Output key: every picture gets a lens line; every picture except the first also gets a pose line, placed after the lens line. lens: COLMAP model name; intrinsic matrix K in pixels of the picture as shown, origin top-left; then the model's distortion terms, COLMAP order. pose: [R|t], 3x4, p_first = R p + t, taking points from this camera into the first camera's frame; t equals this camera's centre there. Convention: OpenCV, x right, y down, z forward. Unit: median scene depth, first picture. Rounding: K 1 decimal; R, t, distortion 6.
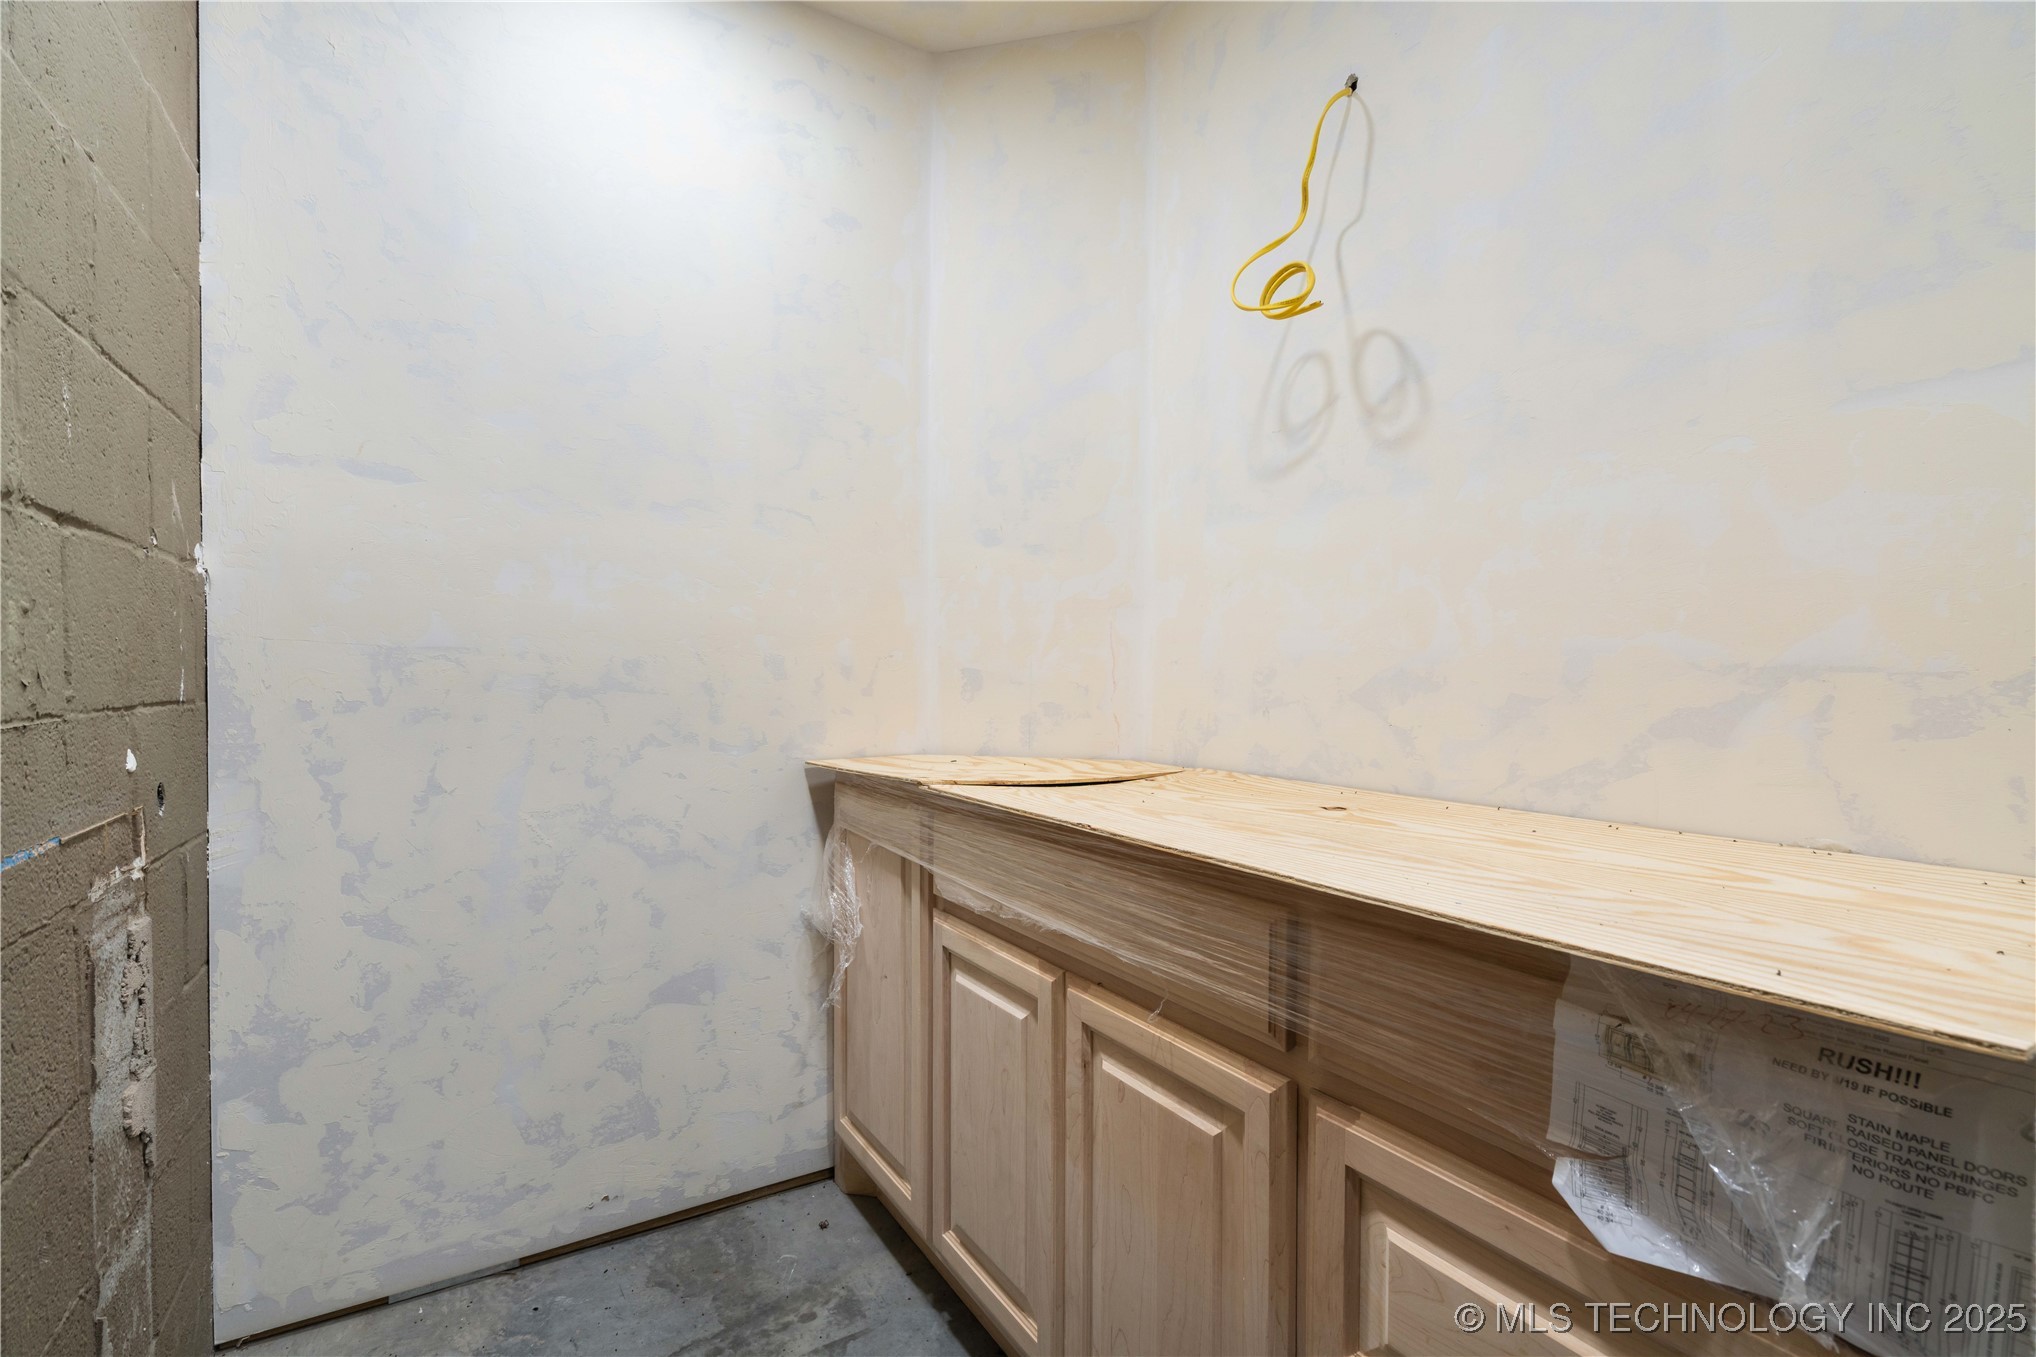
lens RADIAL K [[911.6, 0, 1015.7], [0, 911.6, 680.3], [0, 0, 1]] dist [-0.004295, 0.000263]
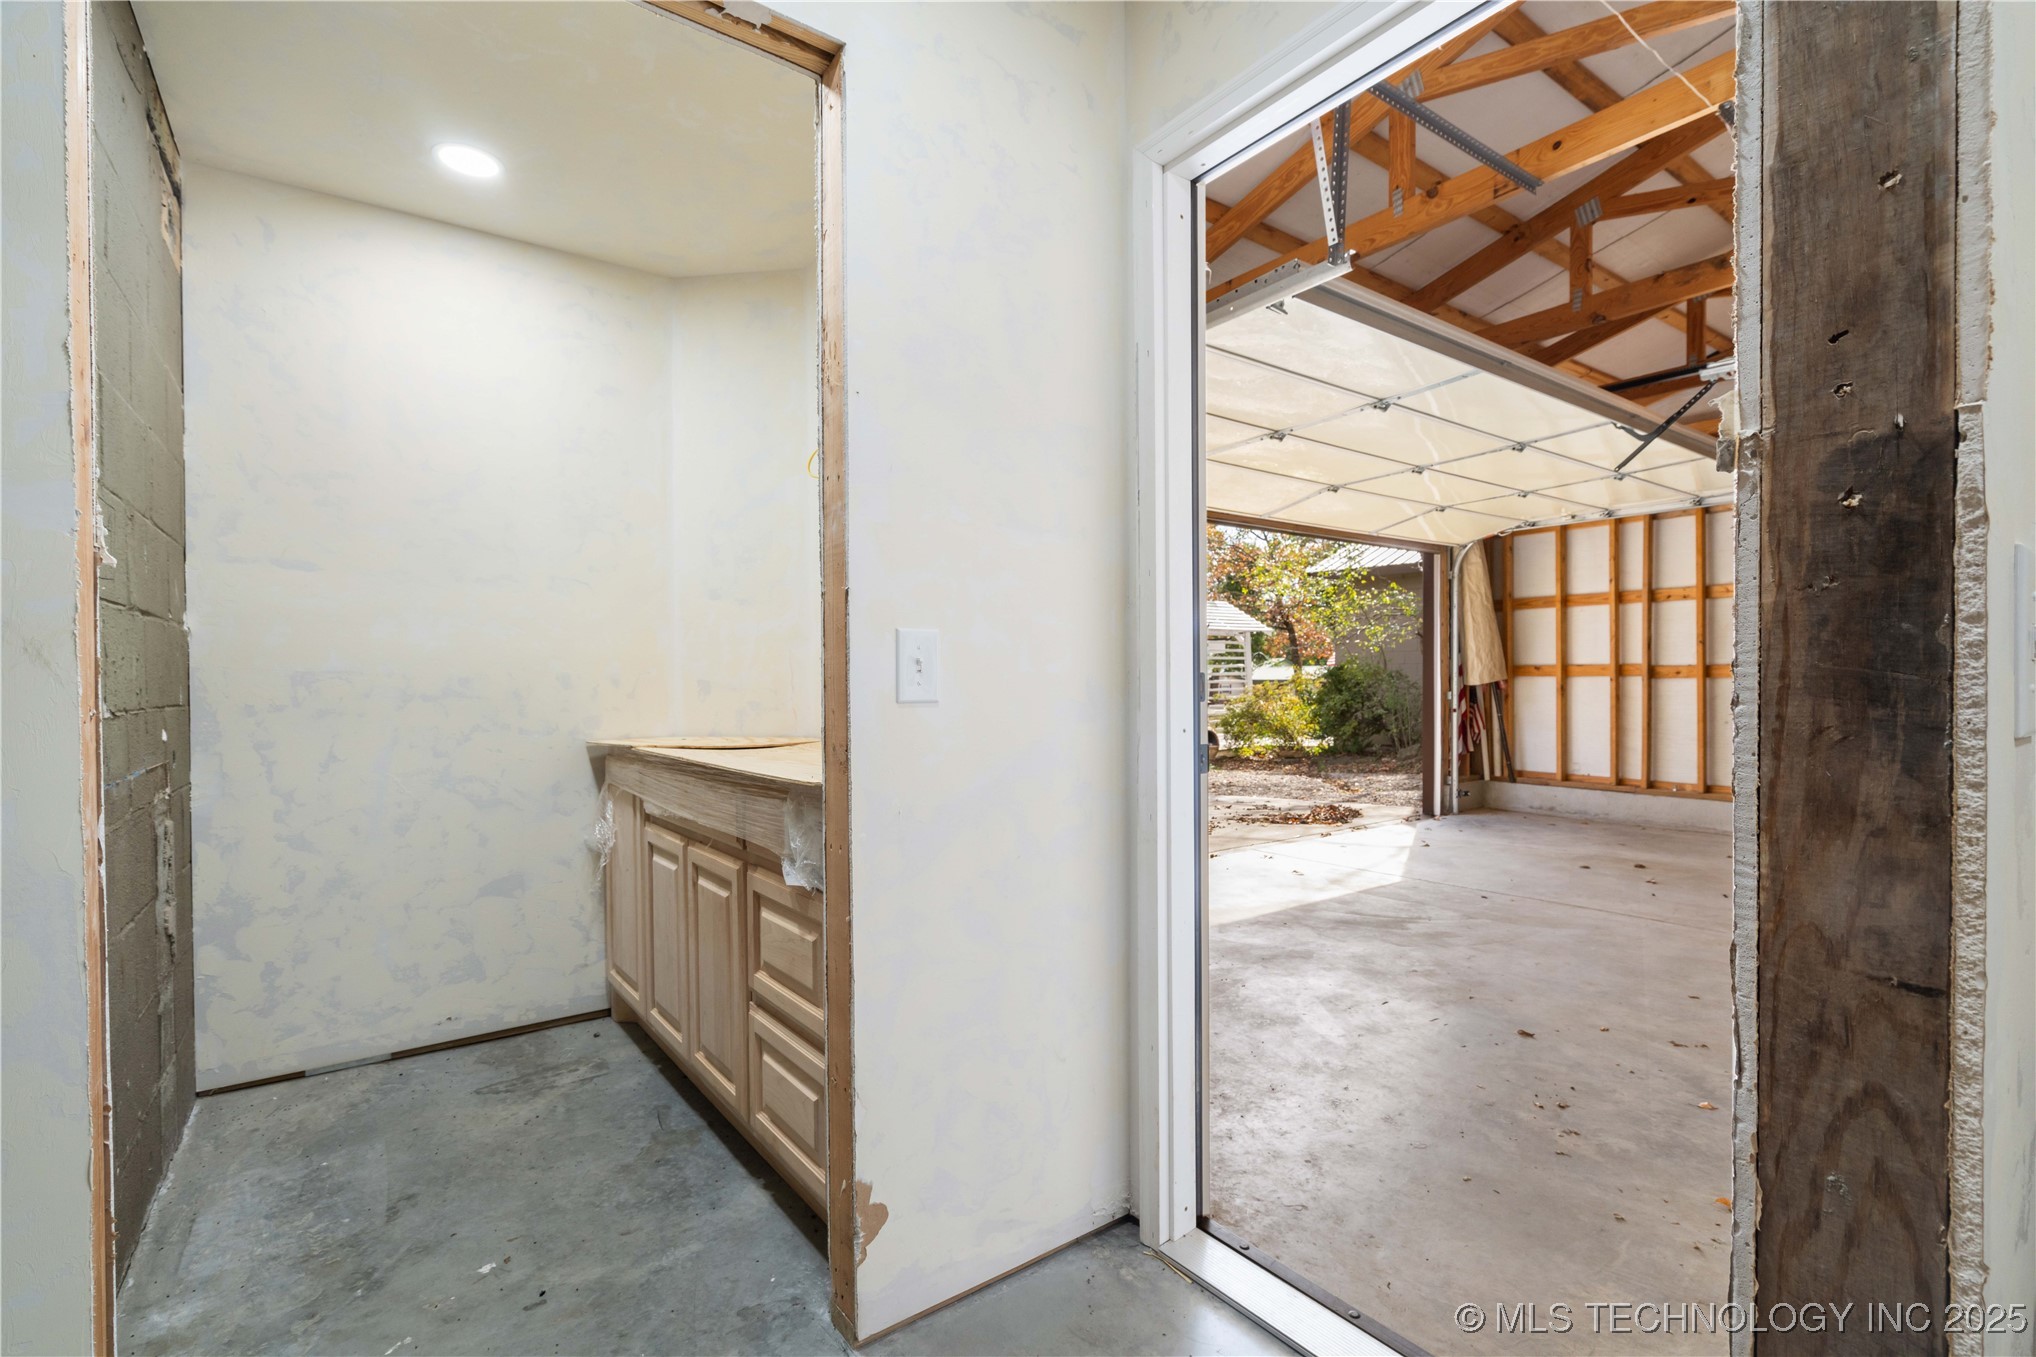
lens RADIAL K [[911.6, 0, 1019.4], [0, 911.6, 681.8], [0, 0, 1]] dist [-0.004295, 0.000263]
pose [[0.995626, -0.013179, 0.092490, 0.430496], [0.013968, 0.999871, -0.007898, 0.011978], [-0.092374, 0.009156, 0.995682, -0.726079]]
